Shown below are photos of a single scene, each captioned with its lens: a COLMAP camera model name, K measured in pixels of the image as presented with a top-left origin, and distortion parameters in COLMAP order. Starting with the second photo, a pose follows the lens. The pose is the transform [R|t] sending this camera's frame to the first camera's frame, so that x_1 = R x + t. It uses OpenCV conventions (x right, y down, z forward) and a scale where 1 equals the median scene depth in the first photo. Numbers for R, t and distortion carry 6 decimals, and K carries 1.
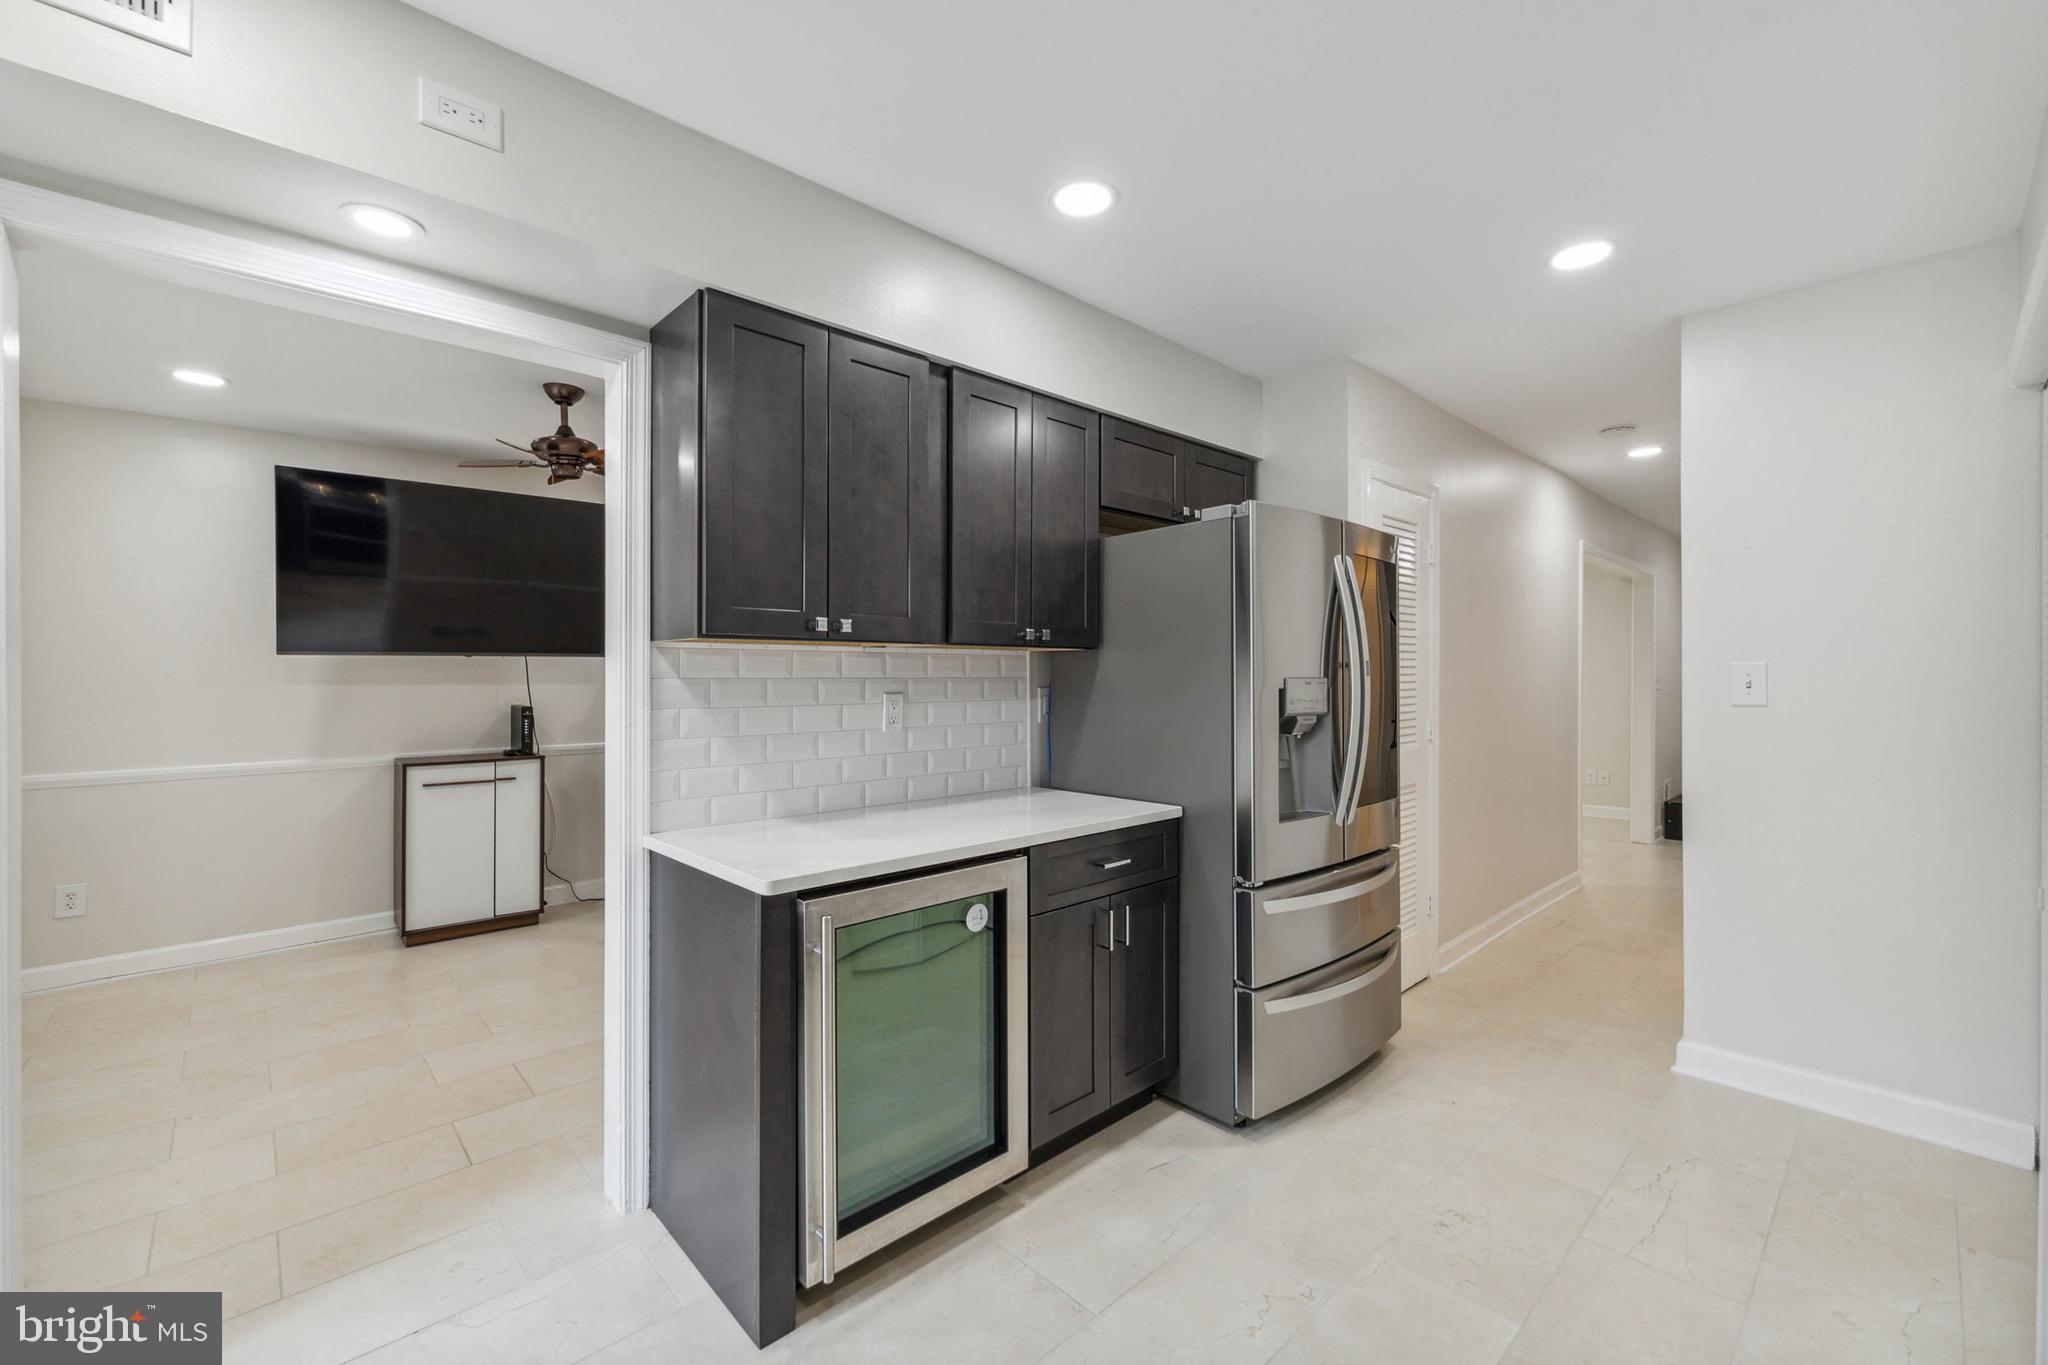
lens RADIAL K [[840.9, 0, 1025.4], [0, 840.9, 669.3], [0, 0, 1]] dist [0.003530, 0.000488]
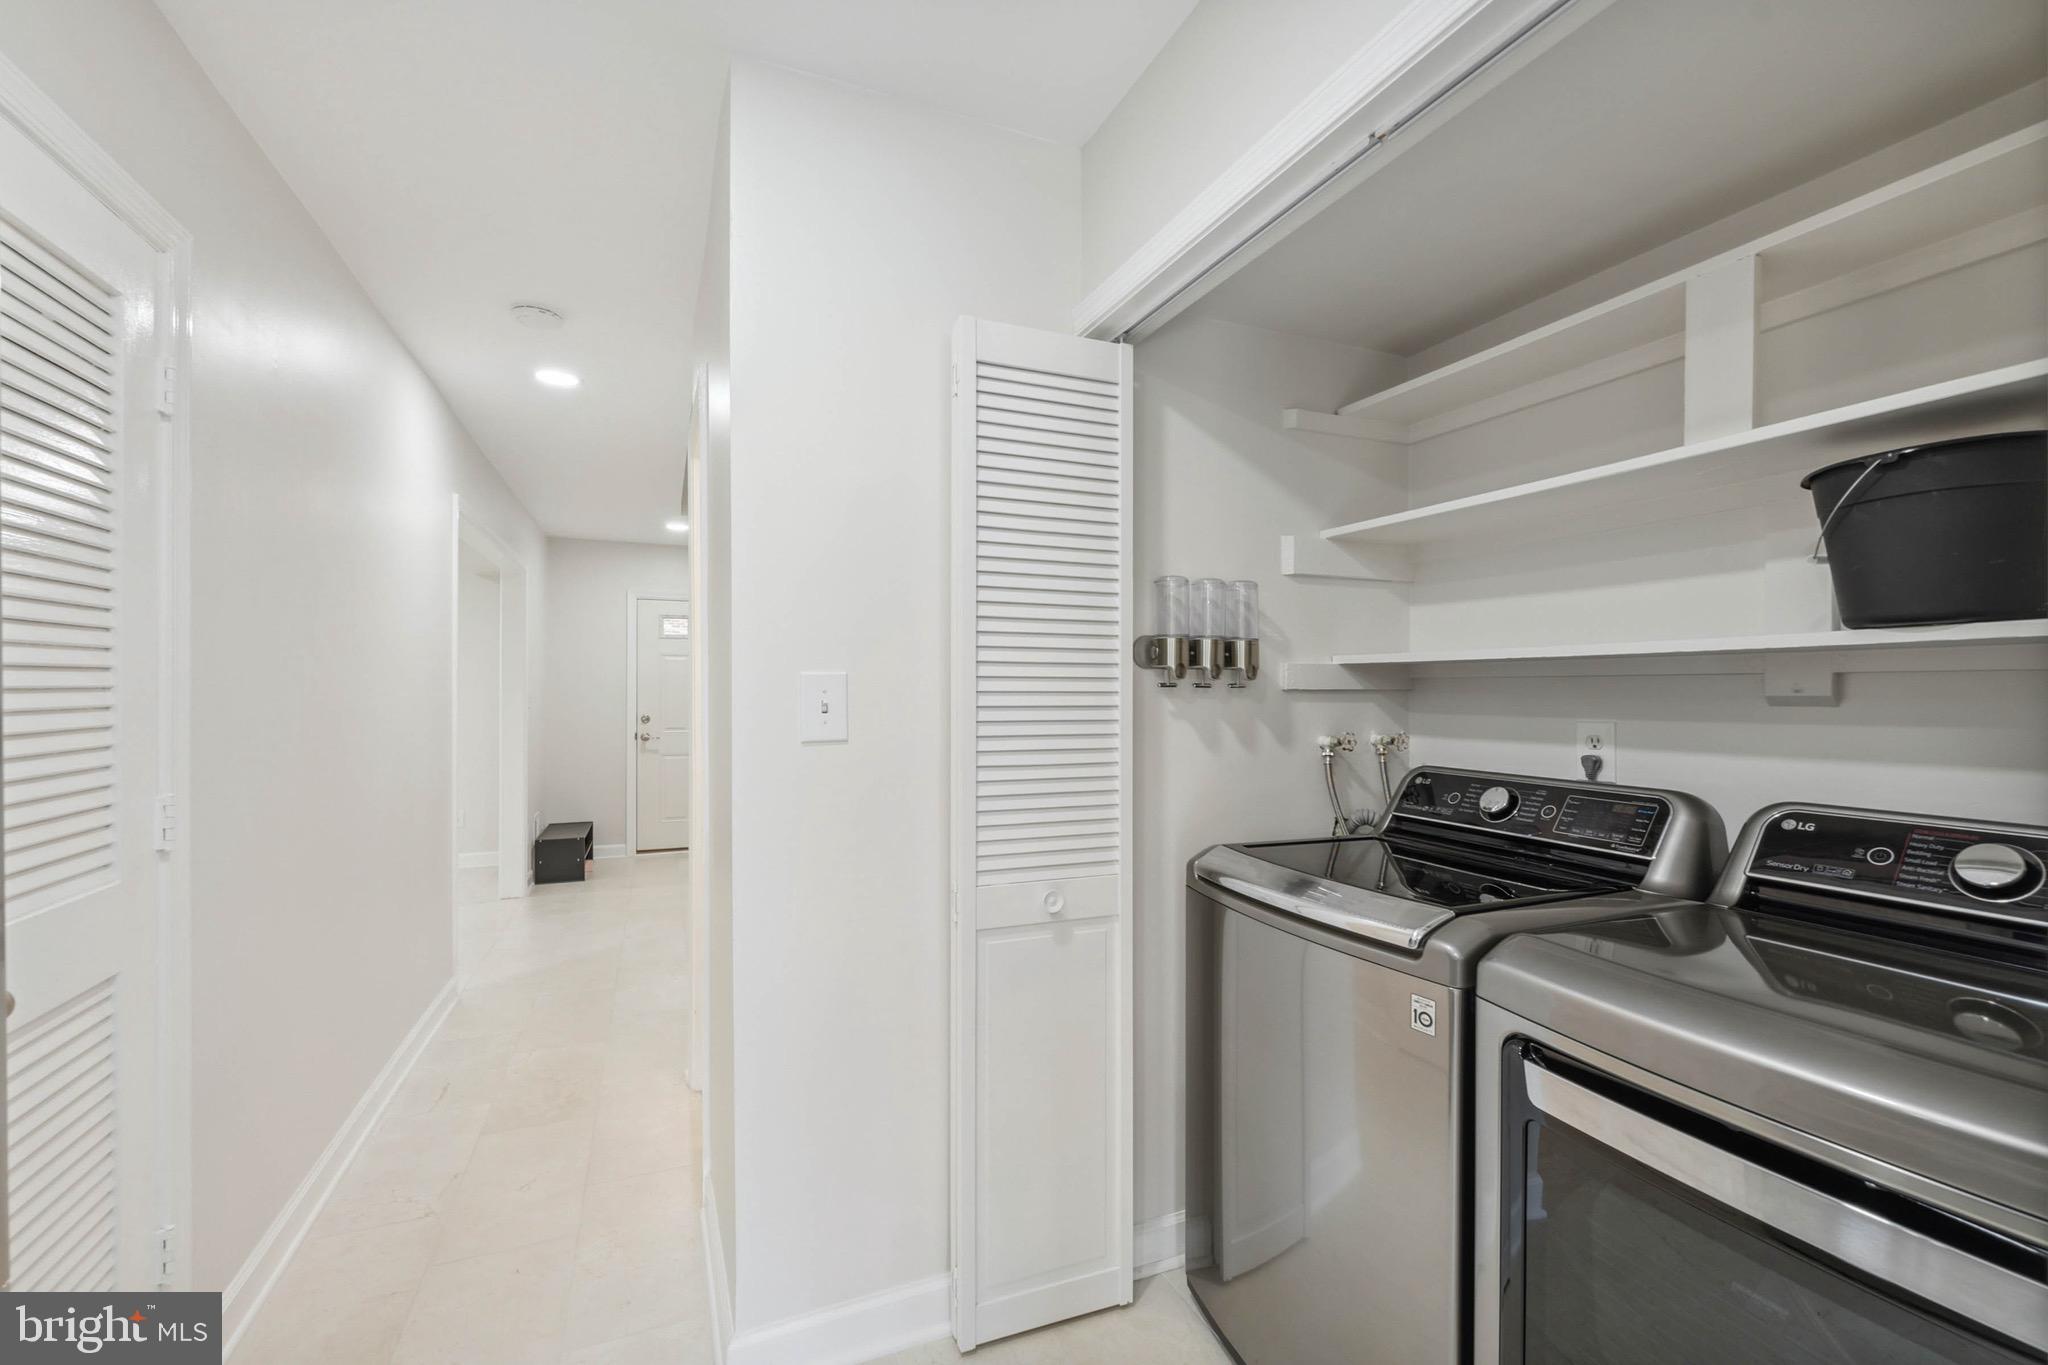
lens RADIAL K [[840.9, 0, 1016.0], [0, 840.9, 679.7], [0, 0, 1]] dist [0.003530, 0.000488]
pose [[0.342922, 0.000886, 0.939364, 0.183786], [-0.003268, 0.999995, 0.000249, -0.001145], [-0.939358, -0.003155, 0.342923, 0.363660]]
